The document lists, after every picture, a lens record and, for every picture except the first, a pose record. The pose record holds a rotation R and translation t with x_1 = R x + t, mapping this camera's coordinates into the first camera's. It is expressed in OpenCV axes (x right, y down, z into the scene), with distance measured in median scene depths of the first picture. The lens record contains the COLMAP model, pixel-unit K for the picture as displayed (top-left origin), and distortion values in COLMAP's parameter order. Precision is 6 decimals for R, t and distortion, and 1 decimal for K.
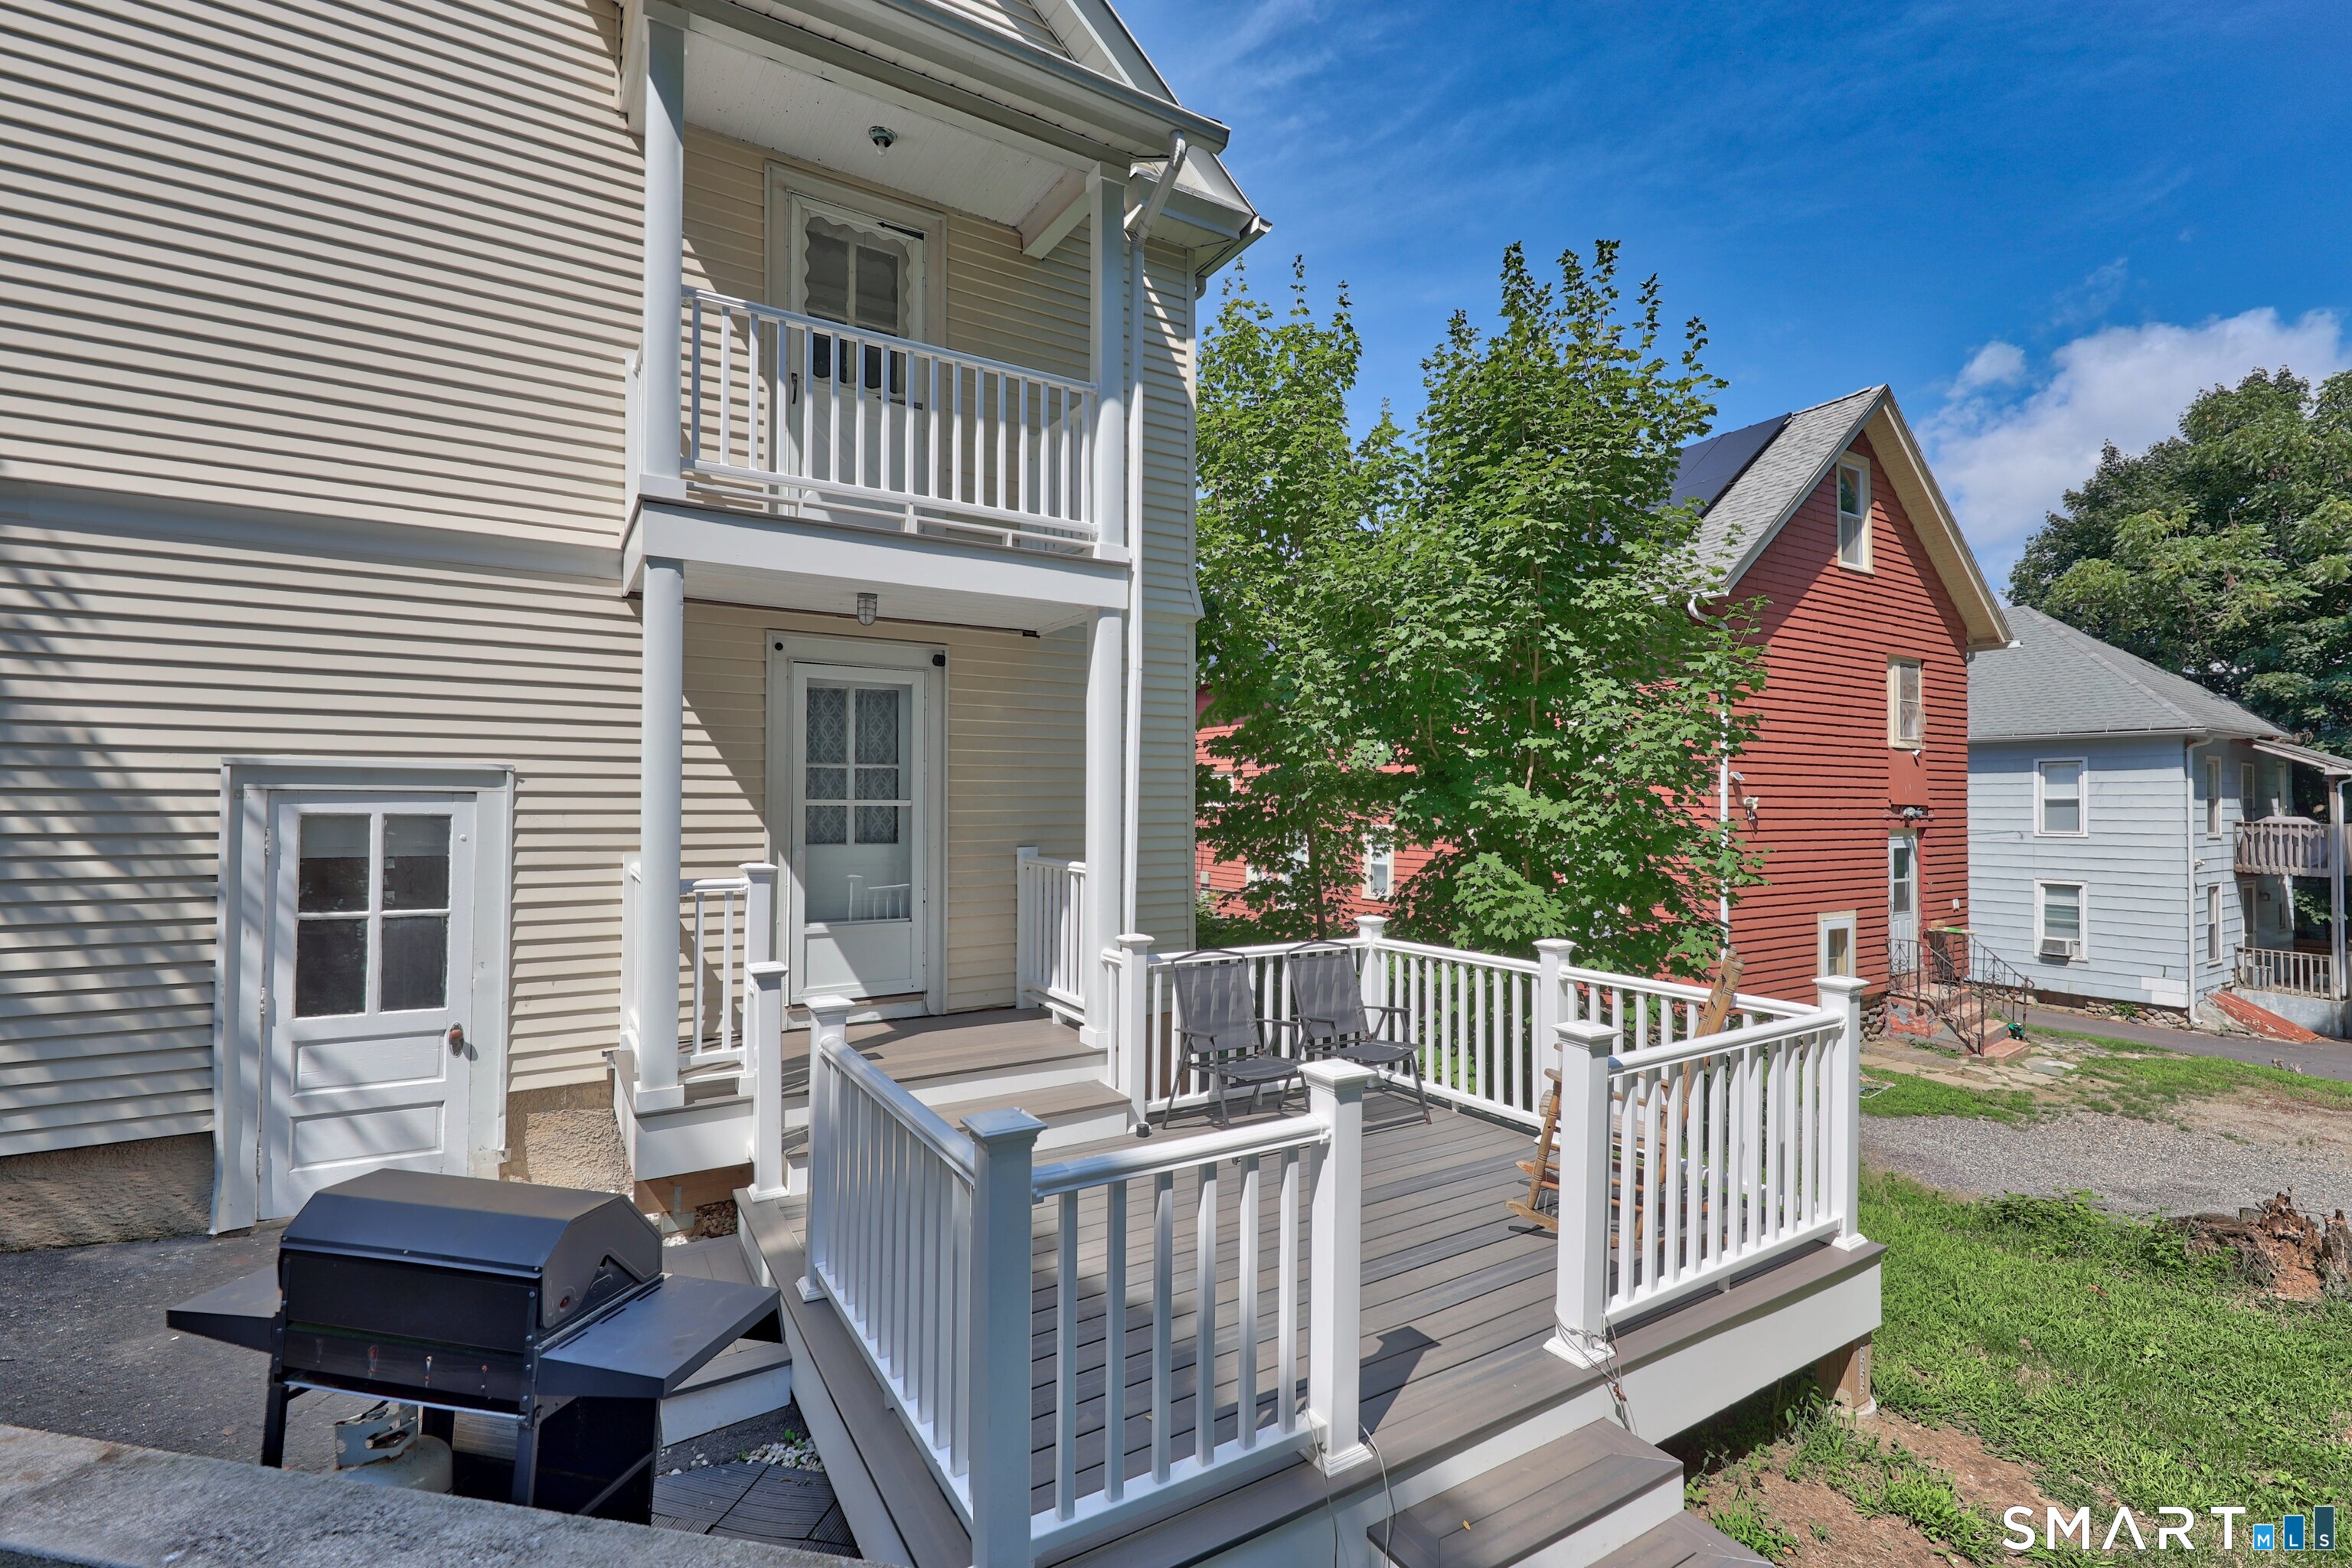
lens RADIAL K [[1053.2, 0, 1176.0], [0, 1053.2, 784.0], [0, 0, 1]] dist [0.009812, -0.000526]
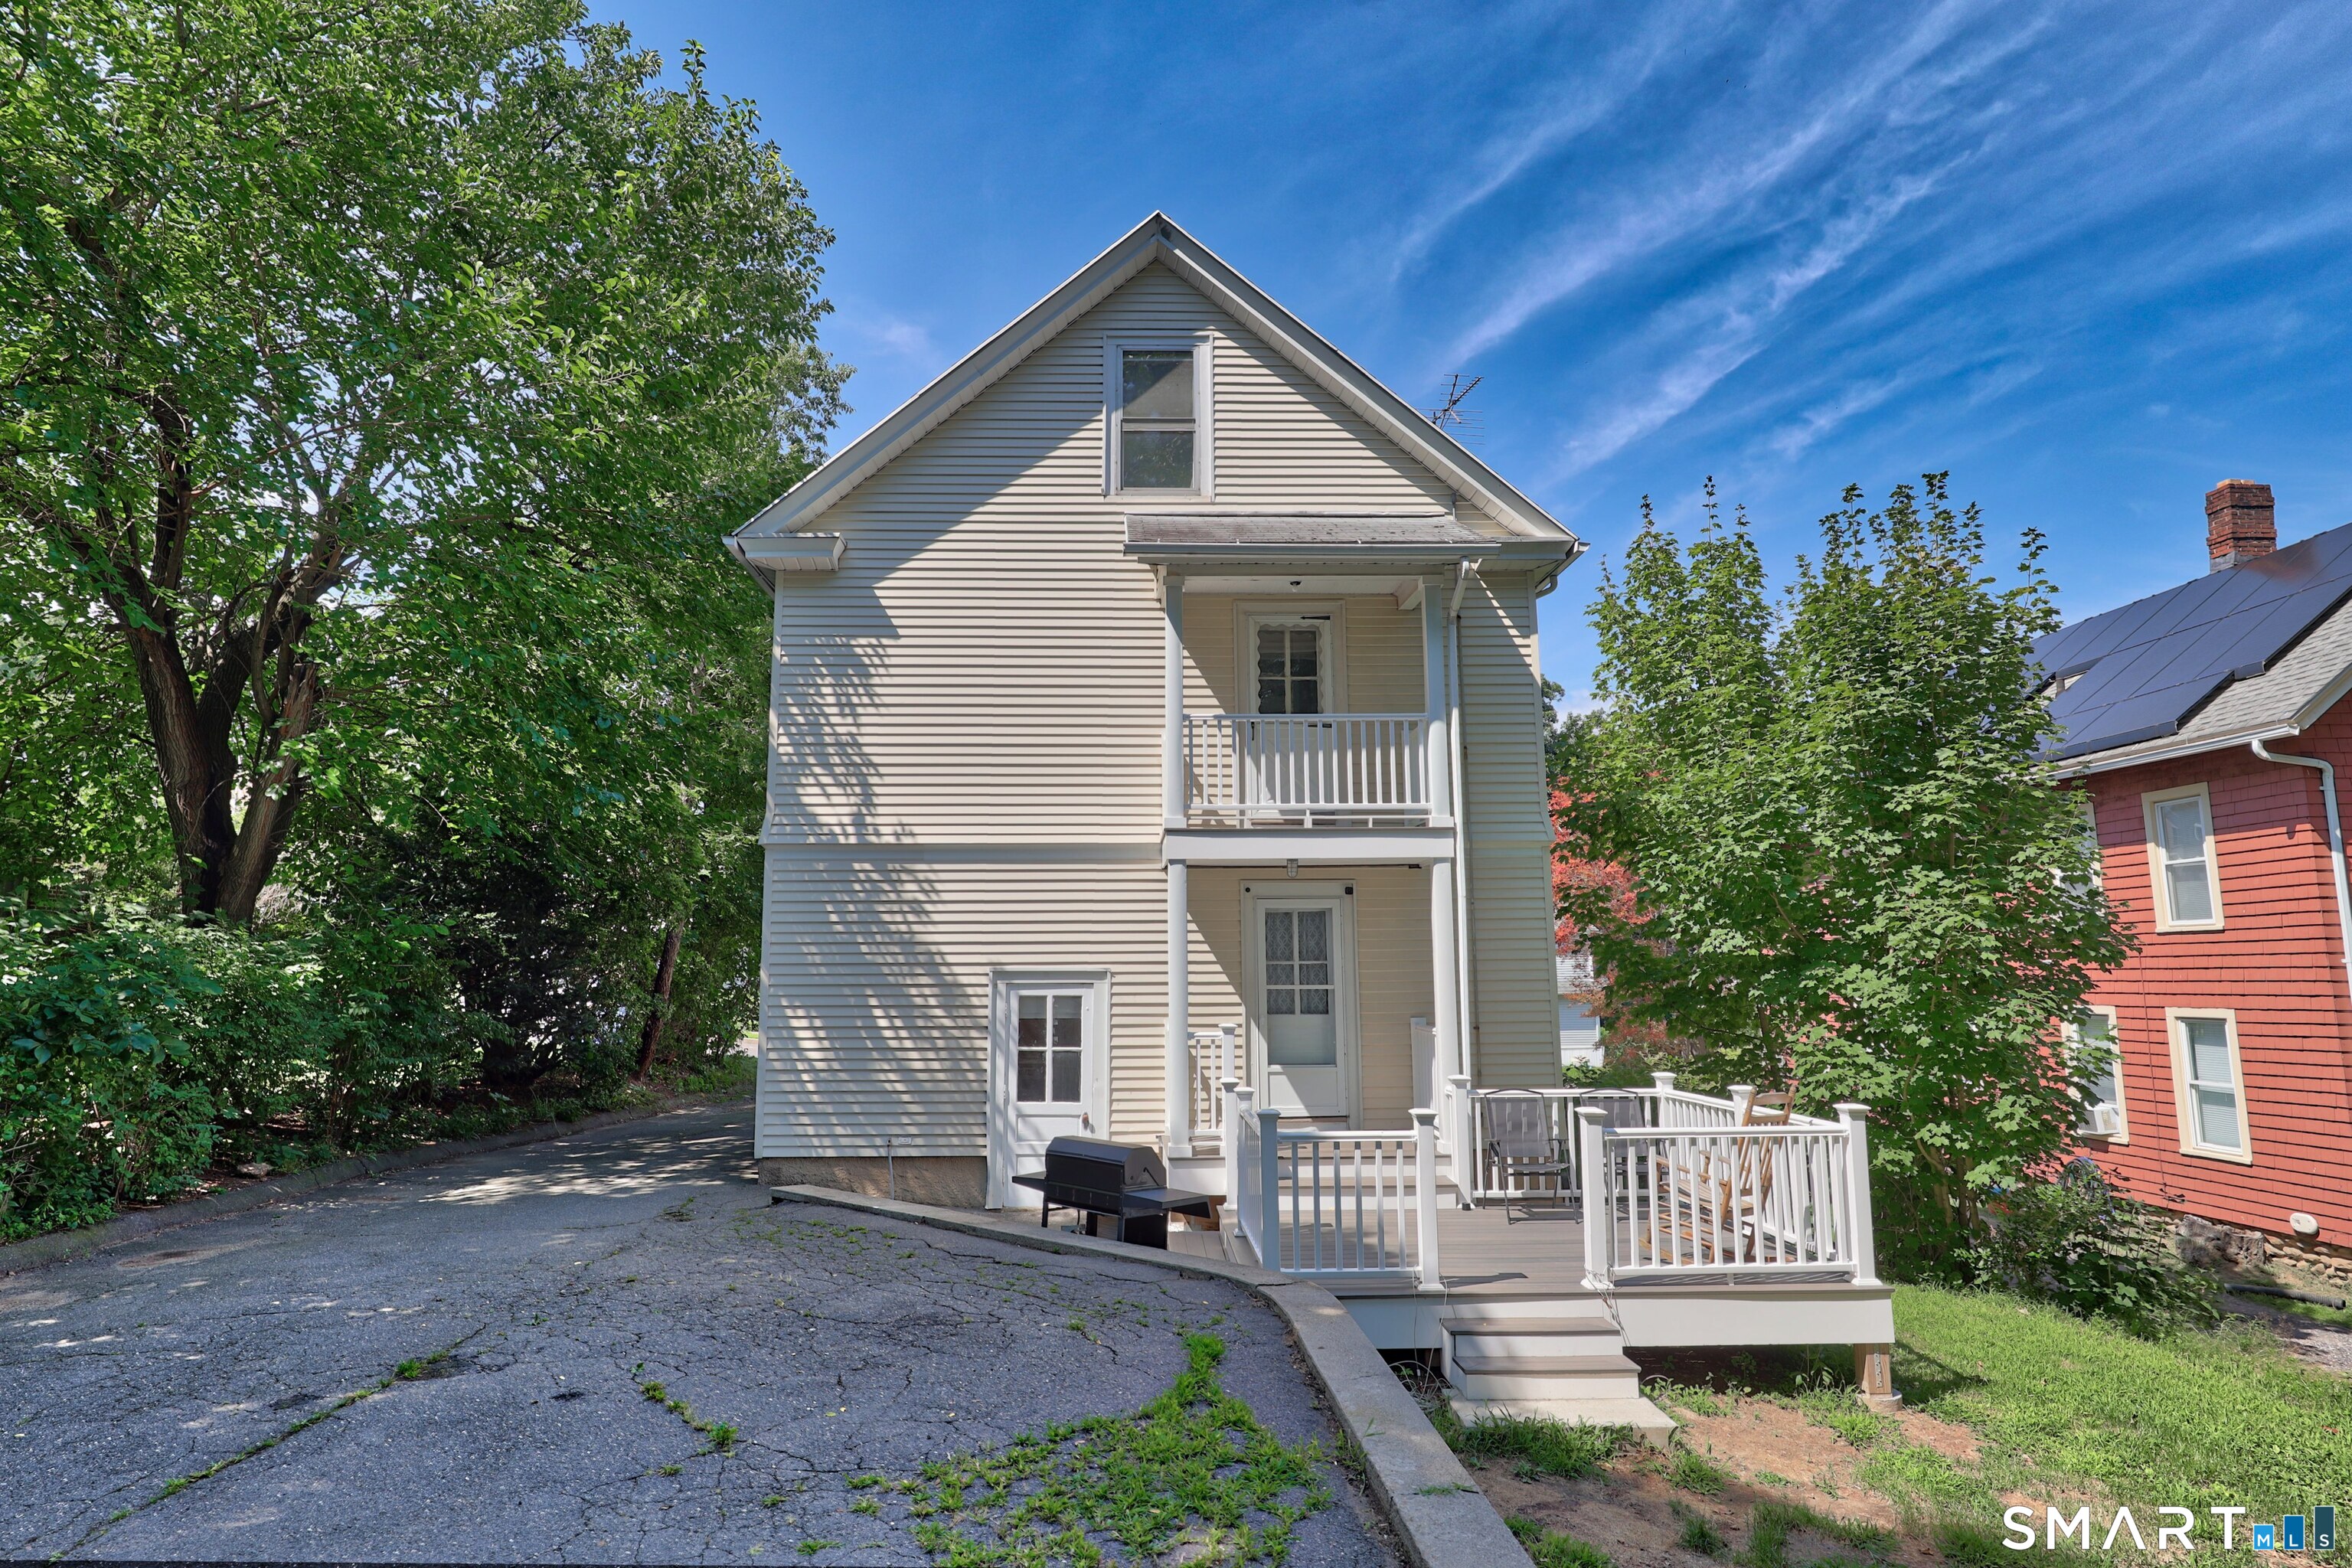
lens RADIAL K [[1329.7, 0, 1176.0], [0, 1329.7, 784.0], [0, 0, 1]] dist [-0.019154, 0.000056]
pose [[0.875350, -0.074559, -0.477707, 0.557289], [0.017382, 0.992252, -0.123016, -0.046355], [0.483177, 0.099379, 0.869864, -0.915210]]
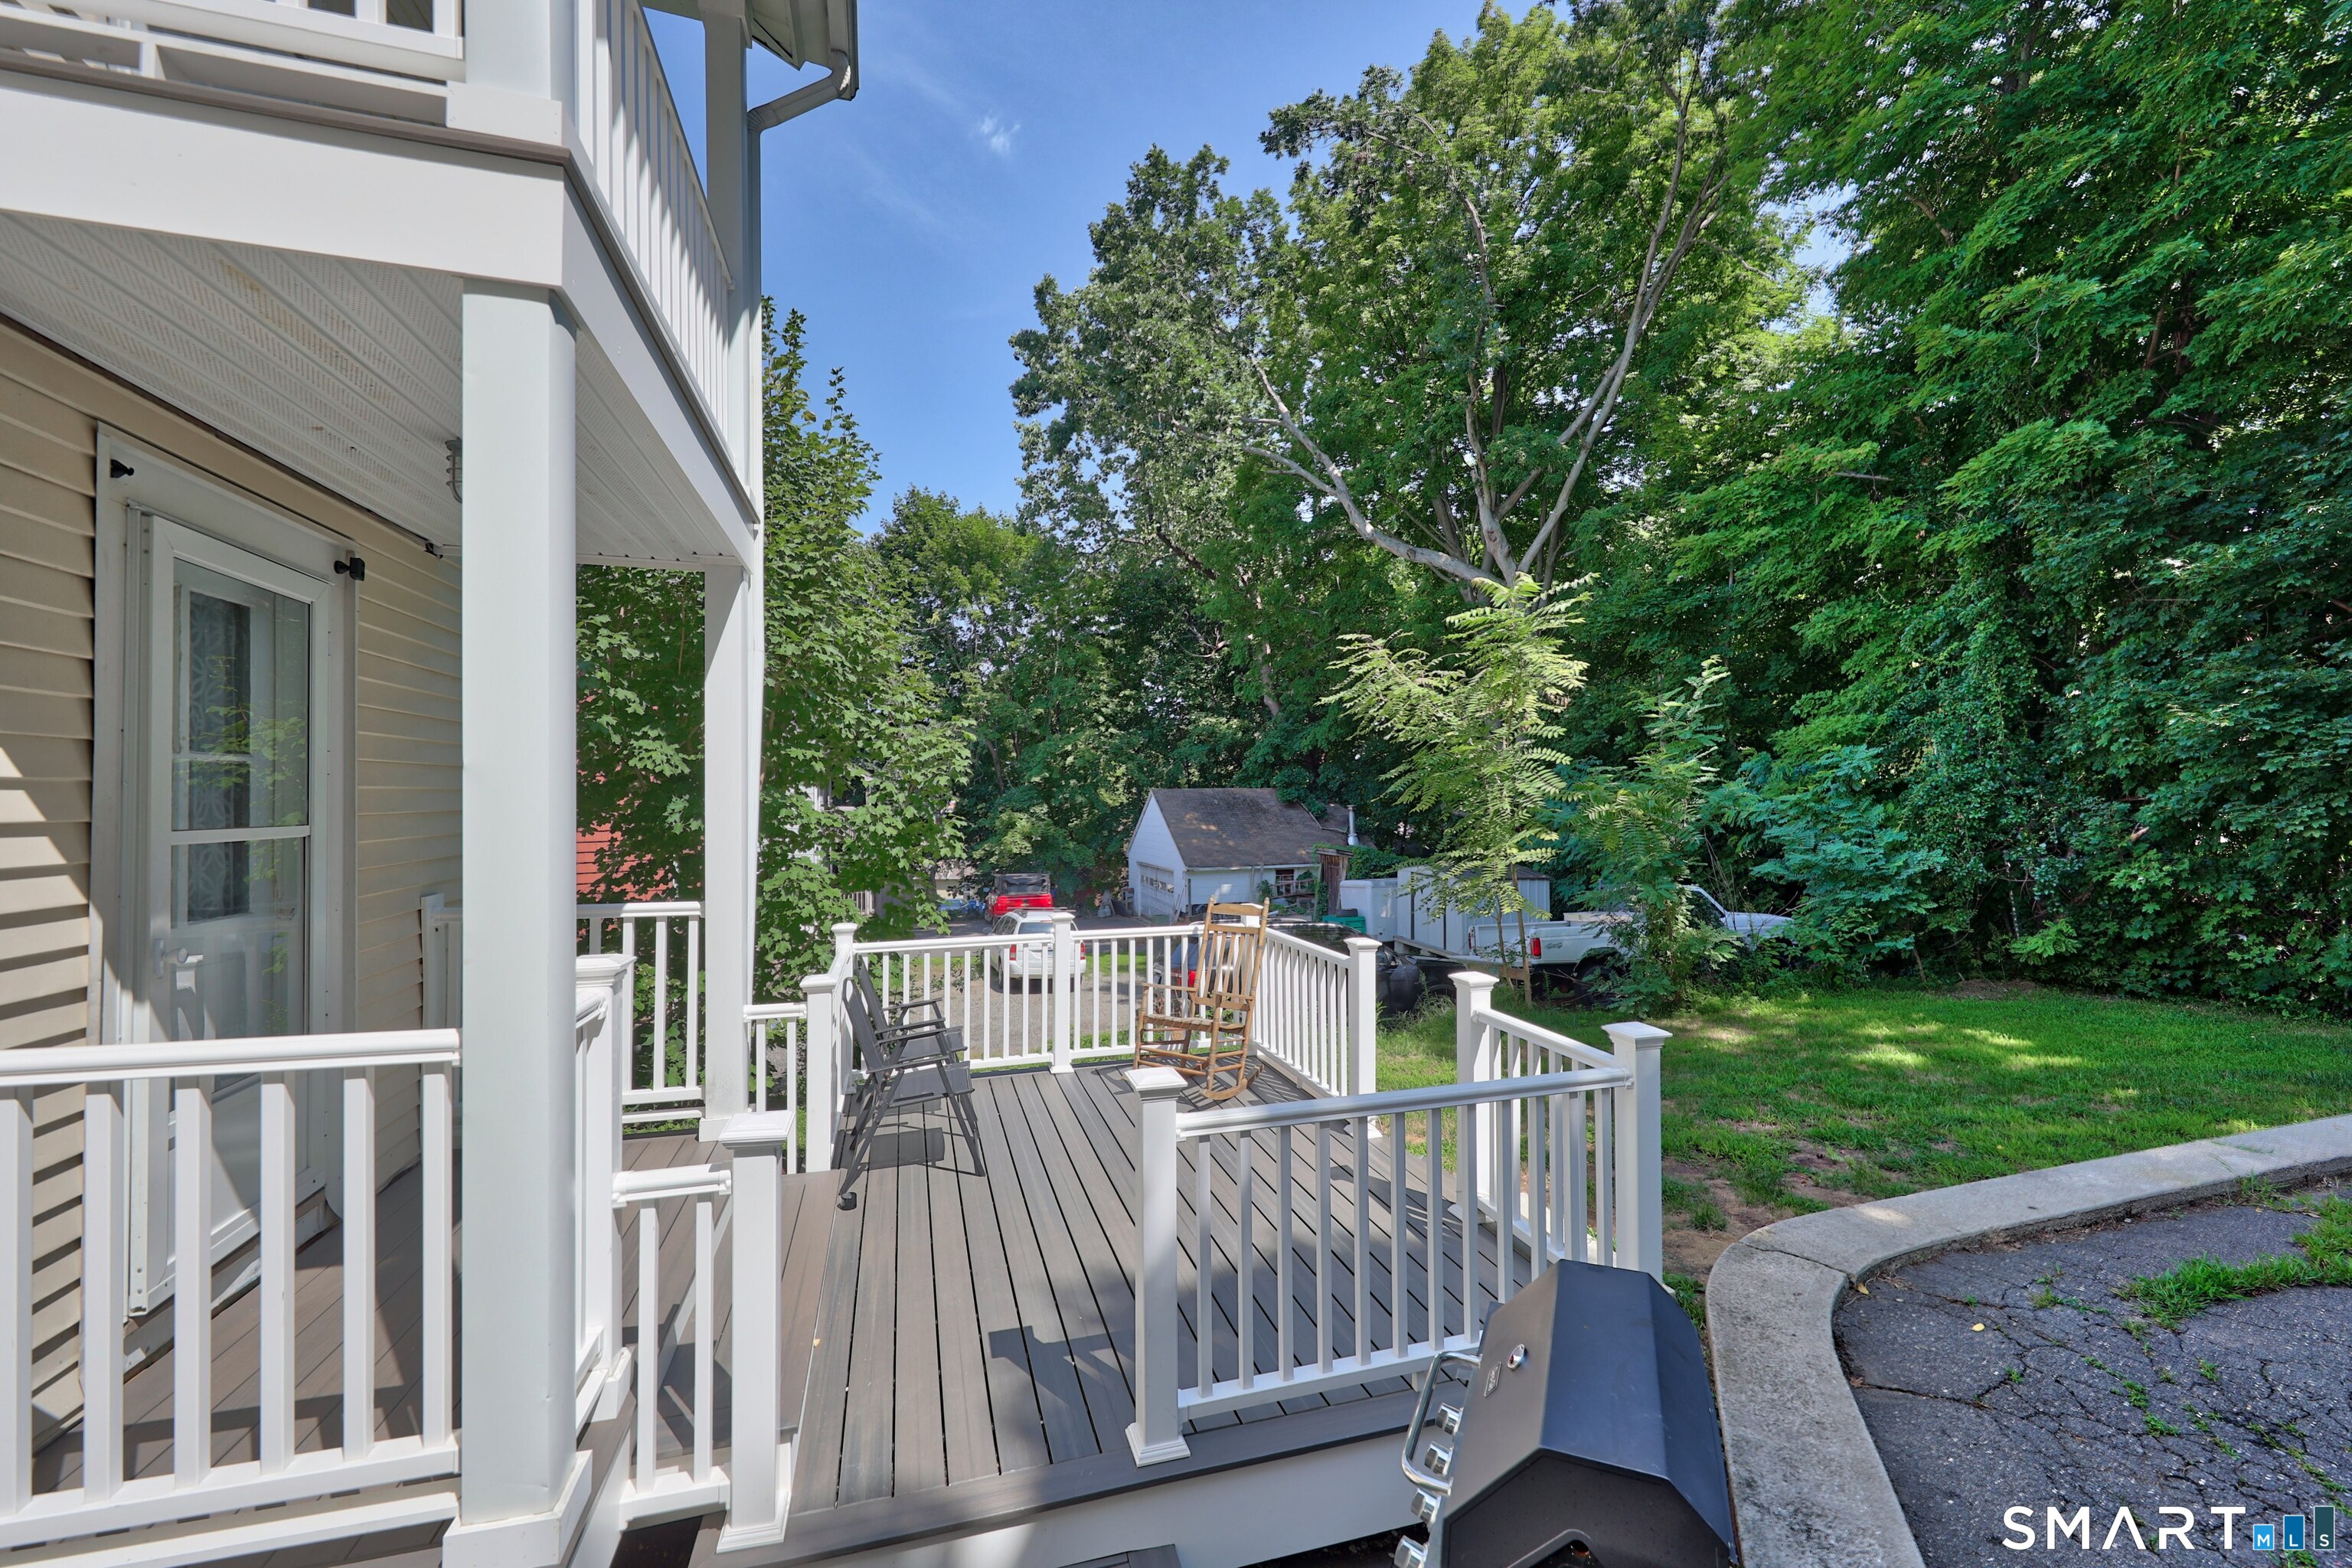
lens RADIAL K [[901.4, 0, 1176.0], [0, 901.4, 784.0], [0, 0, 1]] dist [0.000338, 0.000050]
pose [[0.263415, 0.003890, 0.964675, -0.662218], [-0.013931, 0.999903, -0.000228, -0.012075], [-0.964582, -0.013379, 0.263443, 0.540323]]
